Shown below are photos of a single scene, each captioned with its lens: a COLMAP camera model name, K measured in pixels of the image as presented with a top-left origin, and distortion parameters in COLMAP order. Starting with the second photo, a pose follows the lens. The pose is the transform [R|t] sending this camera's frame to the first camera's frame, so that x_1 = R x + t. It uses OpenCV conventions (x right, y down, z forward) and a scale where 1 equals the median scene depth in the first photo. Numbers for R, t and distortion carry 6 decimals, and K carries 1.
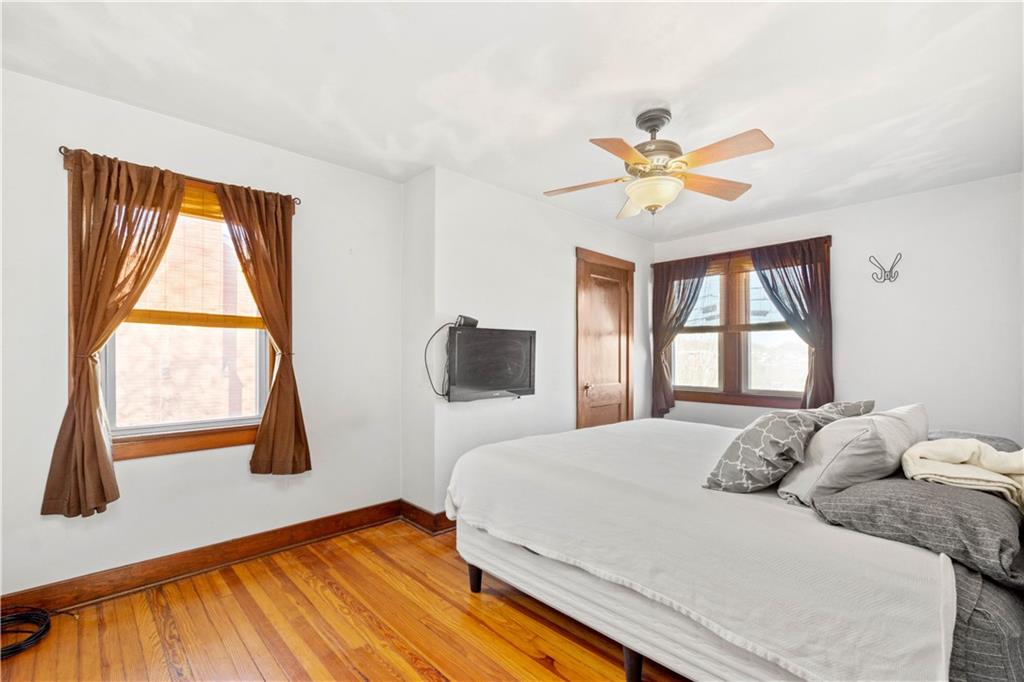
lens RADIAL K [[449.0, 0, 504.3], [0, 449.0, 338.8], [0, 0, 1]] dist [0.002455, 0.000226]
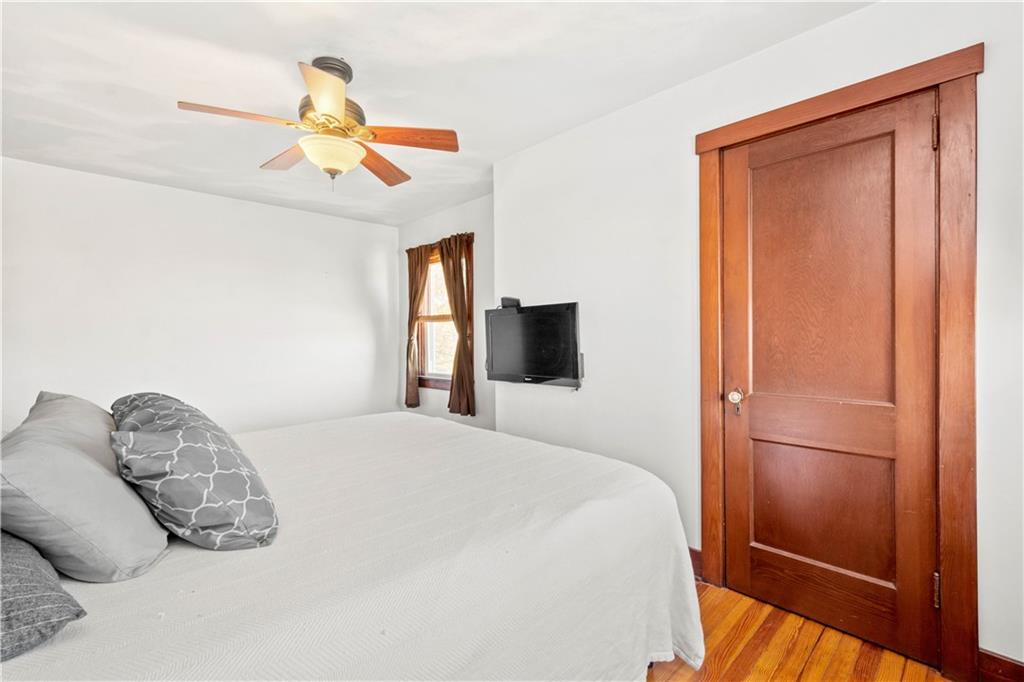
lens RADIAL K [[449.0, 0, 504.3], [0, 449.0, 338.8], [0, 0, 1]] dist [0.002455, 0.000226]
pose [[0.007632, -0.006691, -0.999948, 1.088470], [0.038828, 0.999225, -0.006390, 0.057501], [0.999217, -0.038777, 0.007885, 1.164321]]
